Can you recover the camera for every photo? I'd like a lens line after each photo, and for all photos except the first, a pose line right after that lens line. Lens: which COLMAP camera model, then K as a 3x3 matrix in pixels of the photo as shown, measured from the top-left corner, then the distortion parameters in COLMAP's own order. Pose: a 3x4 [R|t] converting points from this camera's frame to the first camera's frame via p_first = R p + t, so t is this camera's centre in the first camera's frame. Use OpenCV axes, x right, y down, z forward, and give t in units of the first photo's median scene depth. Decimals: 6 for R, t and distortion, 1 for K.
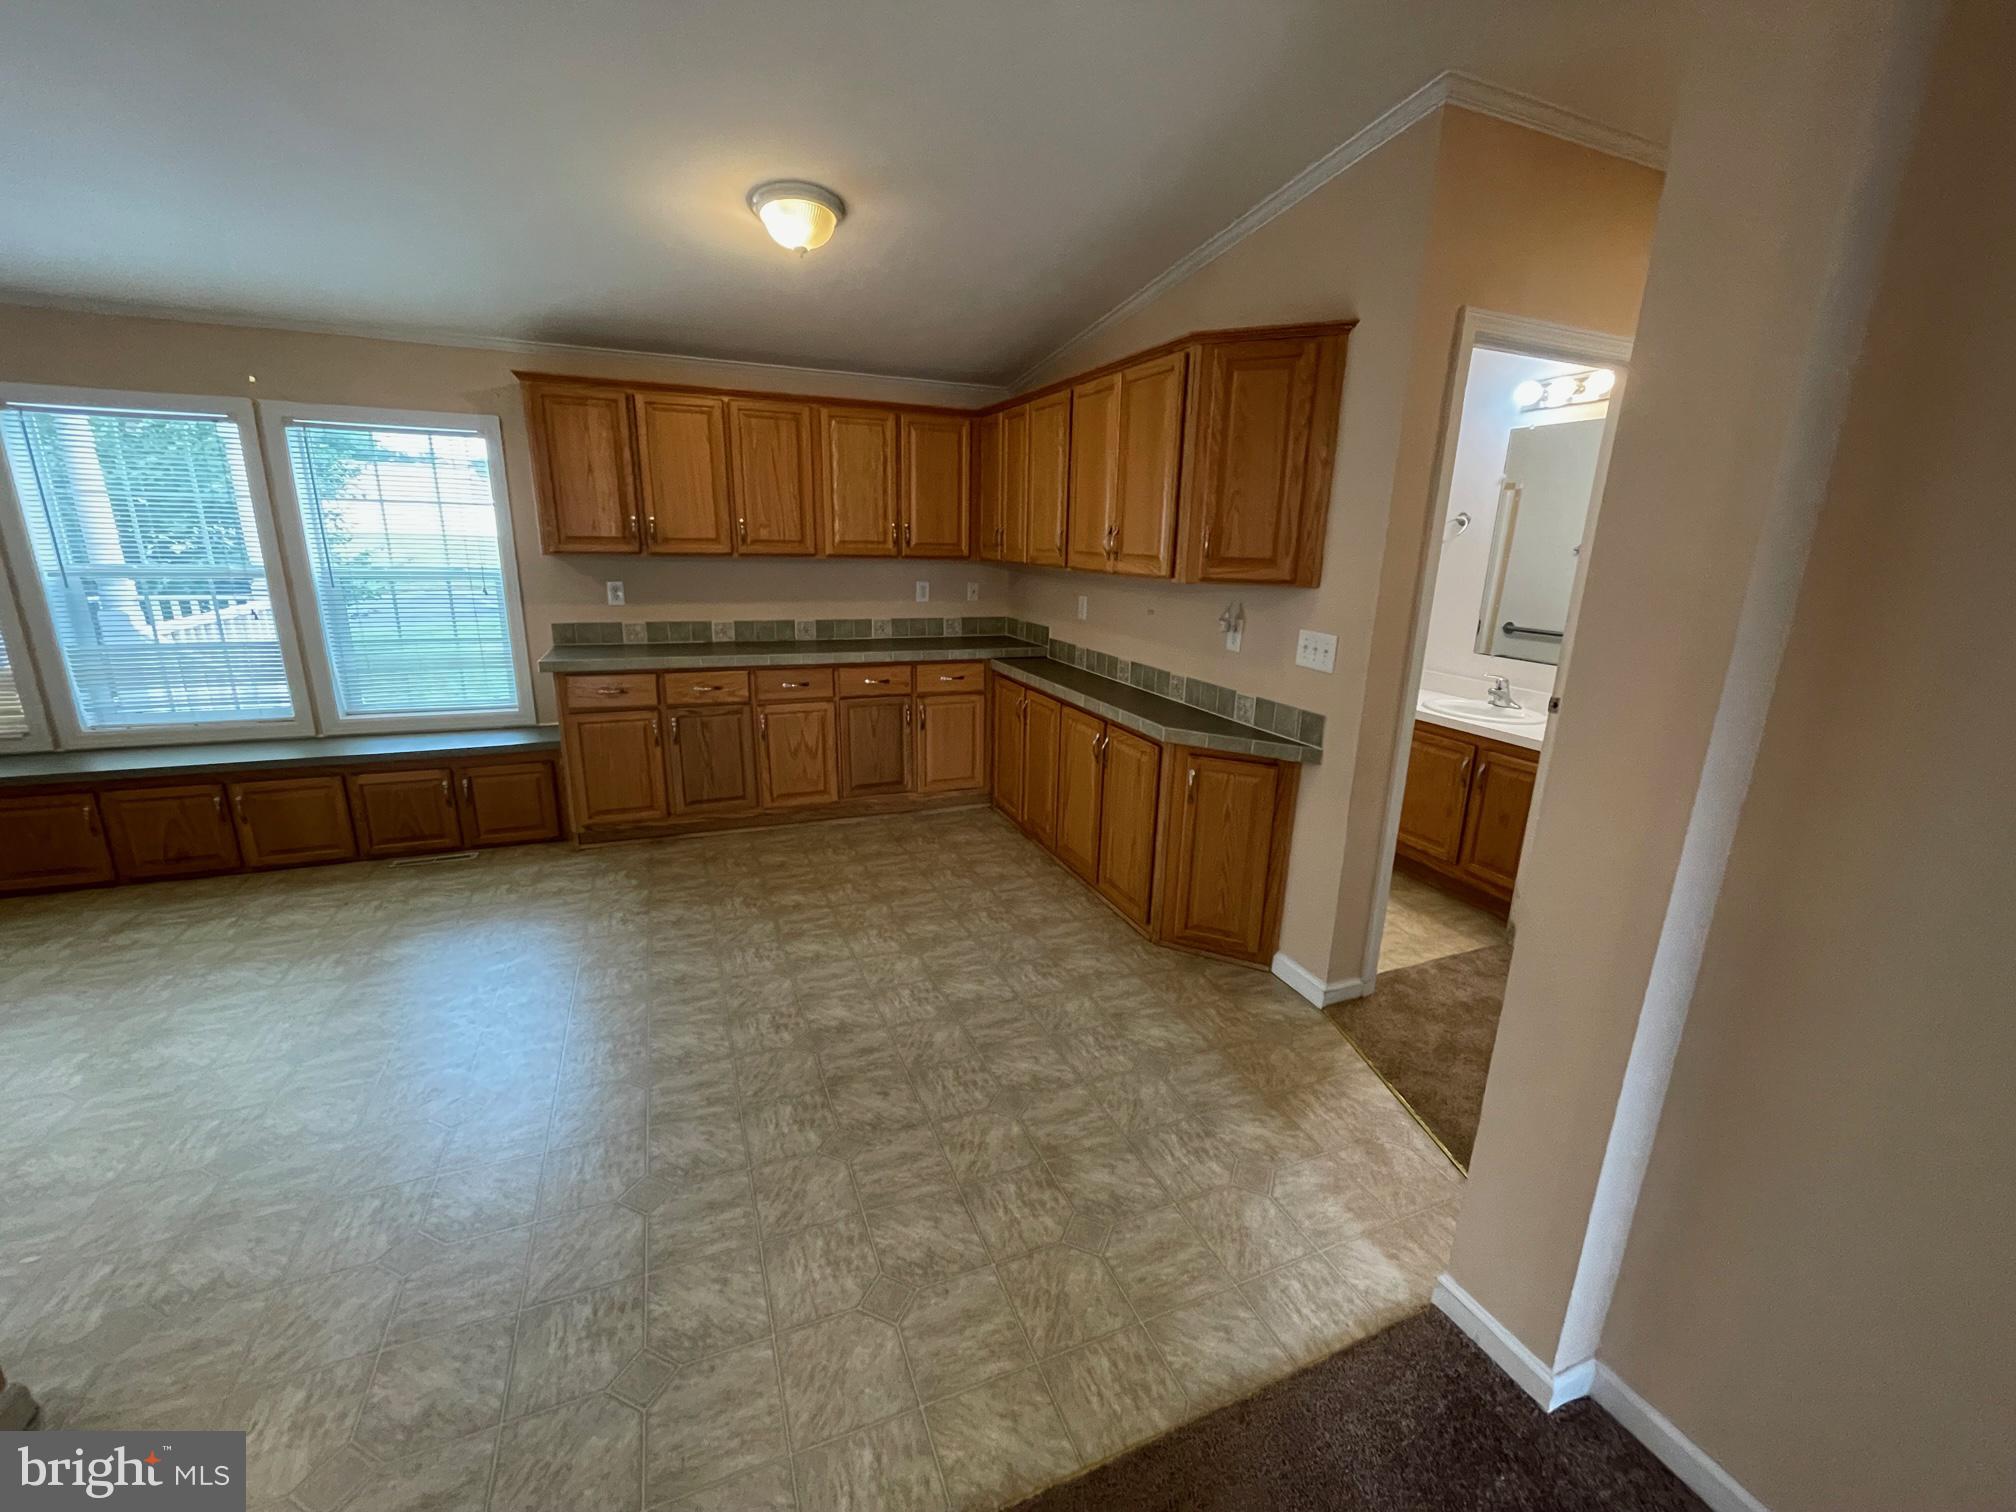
lens RADIAL K [[814.1, 0, 1008.0], [0, 814.1, 756.0], [0, 0, 1]] dist [-0.002025, -0.000173]
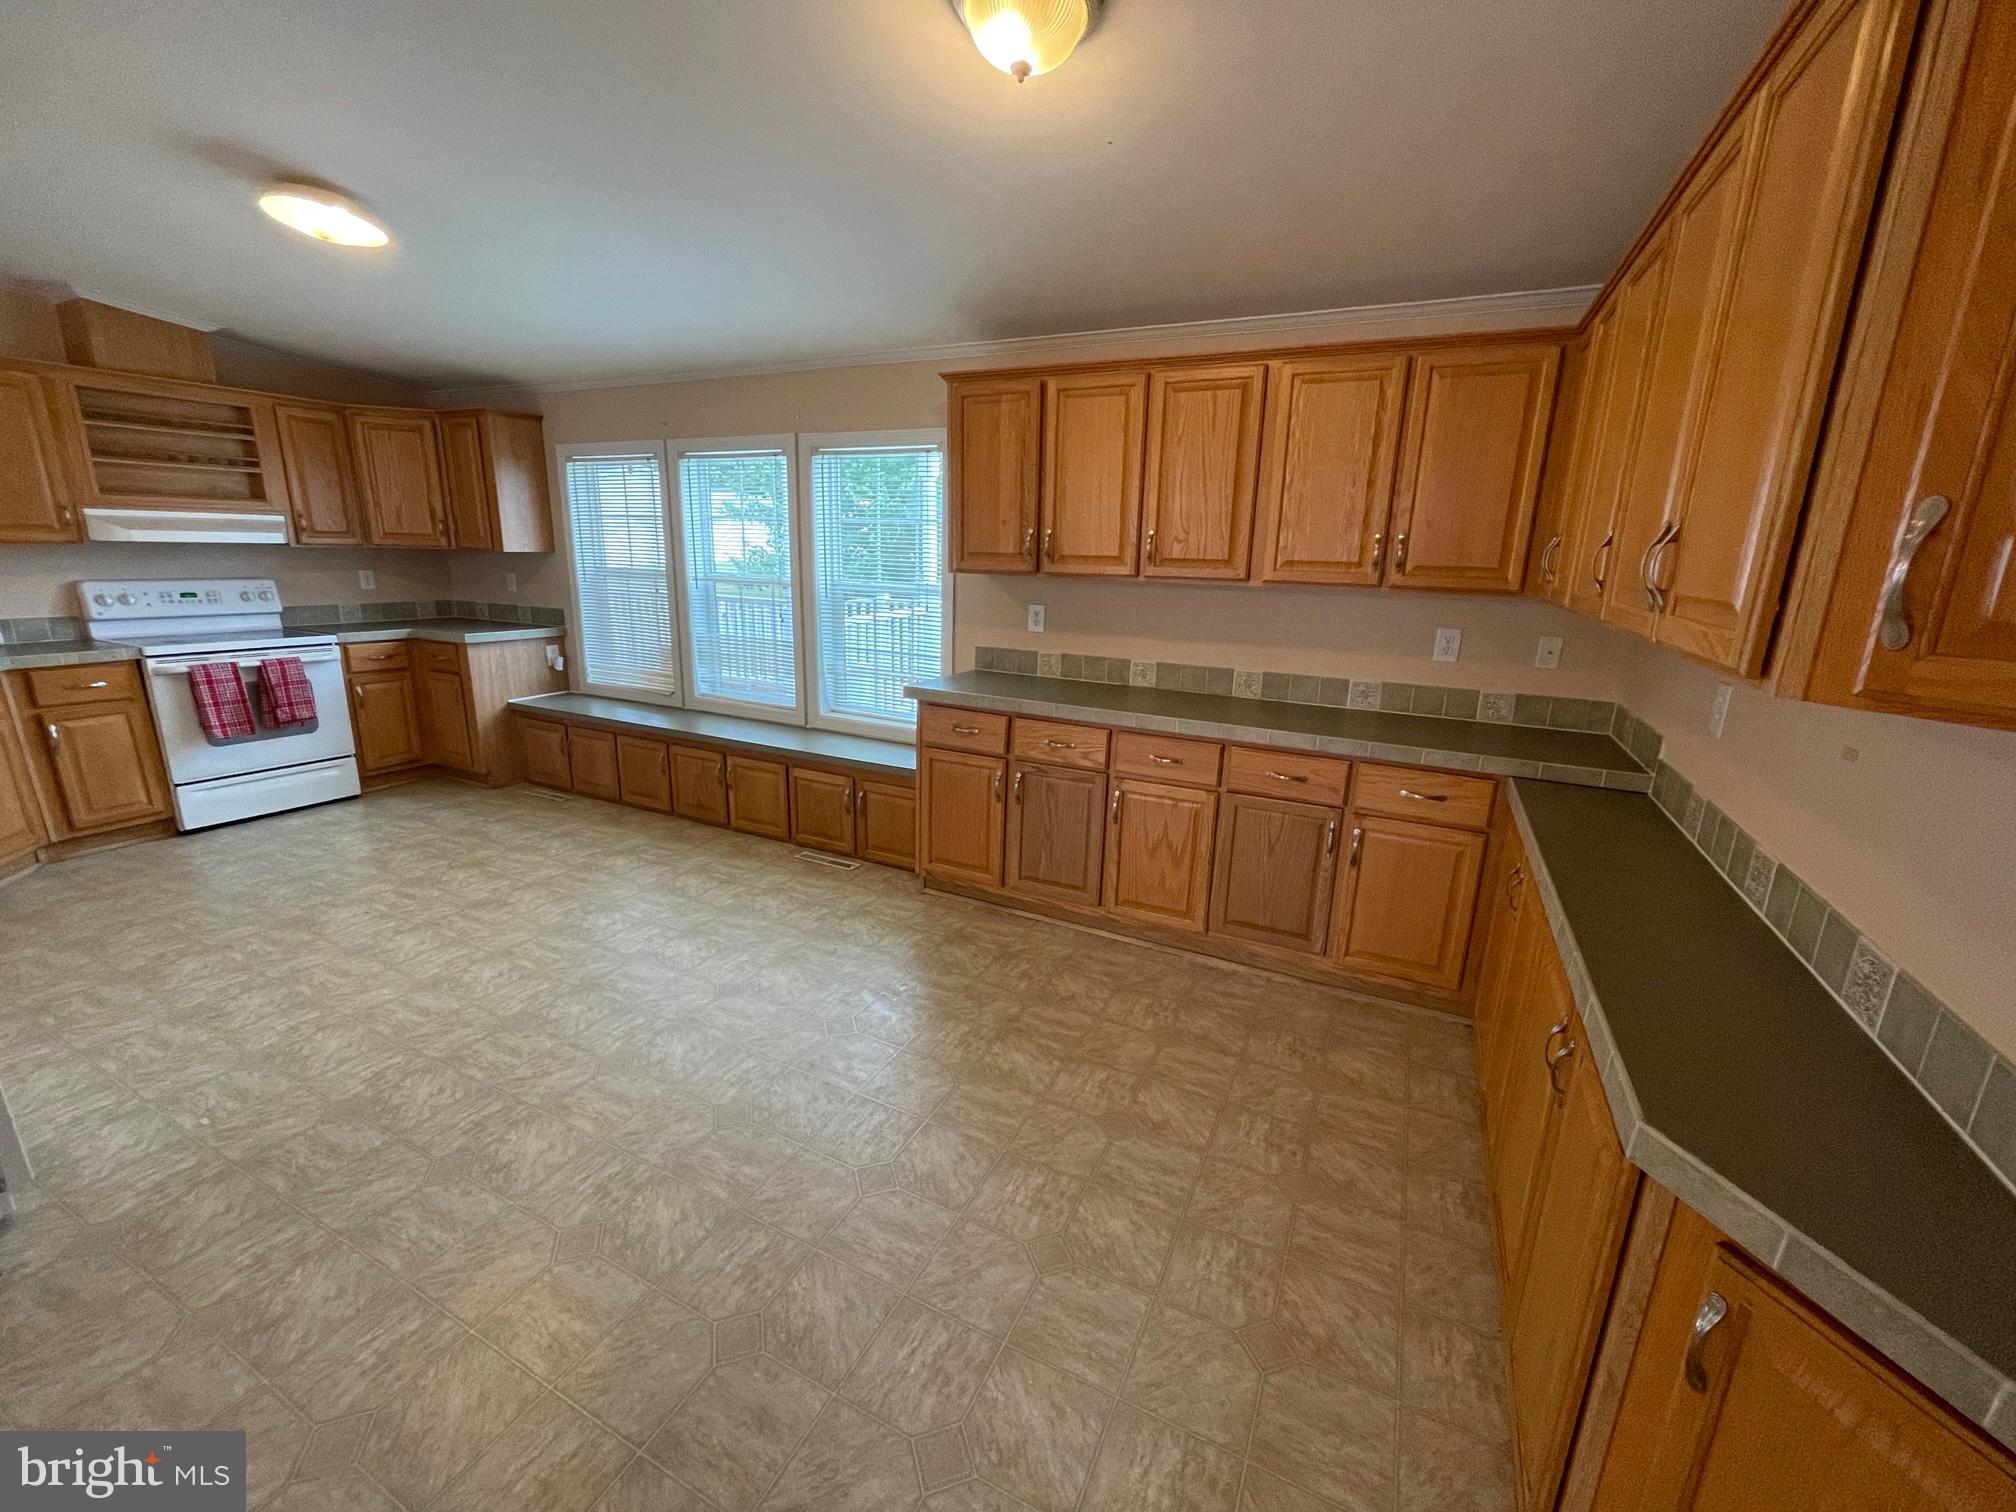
lens RADIAL K [[814.1, 0, 1008.0], [0, 814.1, 756.0], [0, 0, 1]] dist [-0.002025, -0.000173]
pose [[0.657973, 0.183305, -0.730391, 0.181656], [-0.204934, 0.976901, 0.060557, -0.112868], [0.724620, 0.109837, 0.680339, 0.440711]]
